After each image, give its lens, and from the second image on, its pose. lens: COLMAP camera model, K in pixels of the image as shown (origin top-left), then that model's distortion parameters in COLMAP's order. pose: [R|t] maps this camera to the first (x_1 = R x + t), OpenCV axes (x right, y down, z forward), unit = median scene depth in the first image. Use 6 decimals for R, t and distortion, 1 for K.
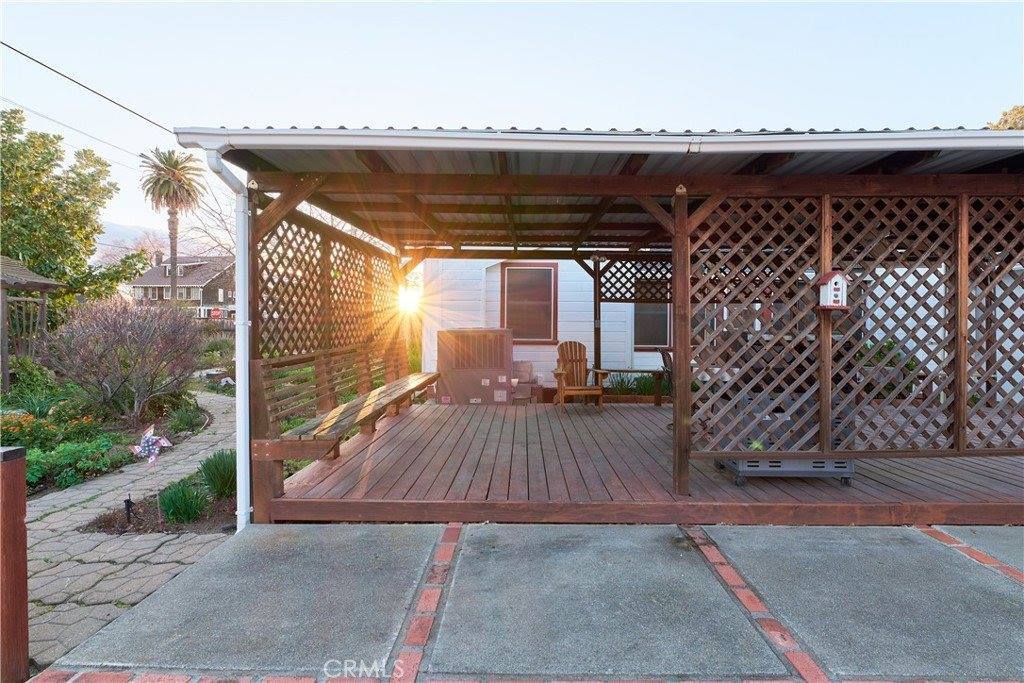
lens RADIAL K [[484.5, 0, 517.2], [0, 484.5, 324.7], [0, 0, 1]] dist [-0.036101, 0.006333]
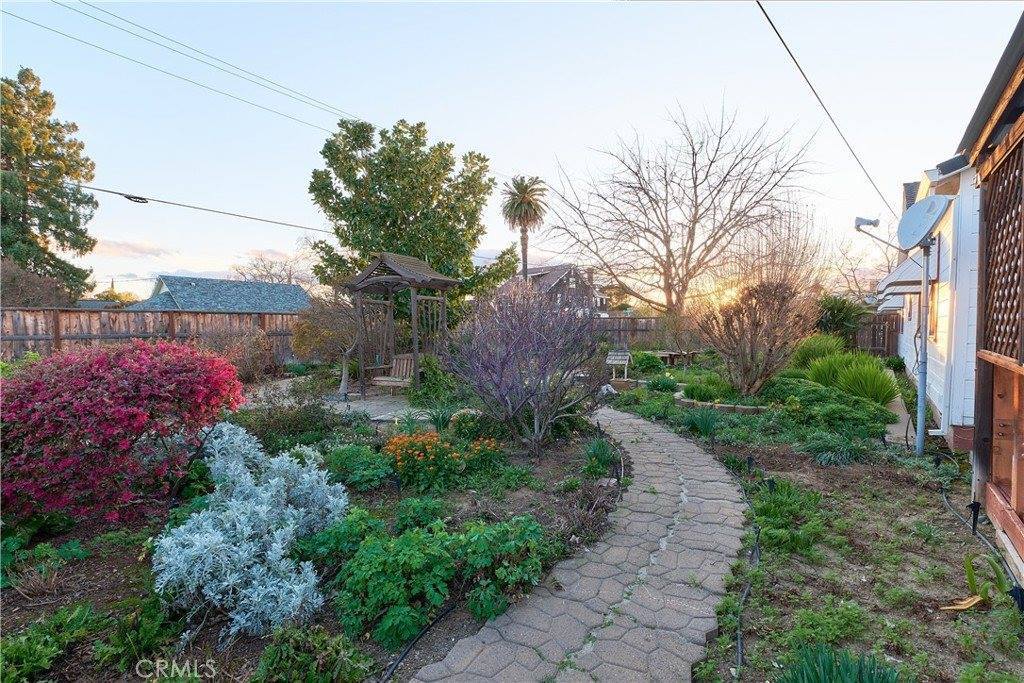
lens RADIAL K [[484.5, 0, 519.4], [0, 484.5, 345.6], [0, 0, 1]] dist [-0.036101, 0.006333]
pose [[0.805487, 0.014145, -0.592445, -0.220246], [0.011917, 0.999126, 0.040058, 0.005883], [0.592494, -0.039326, 0.804614, 0.216738]]
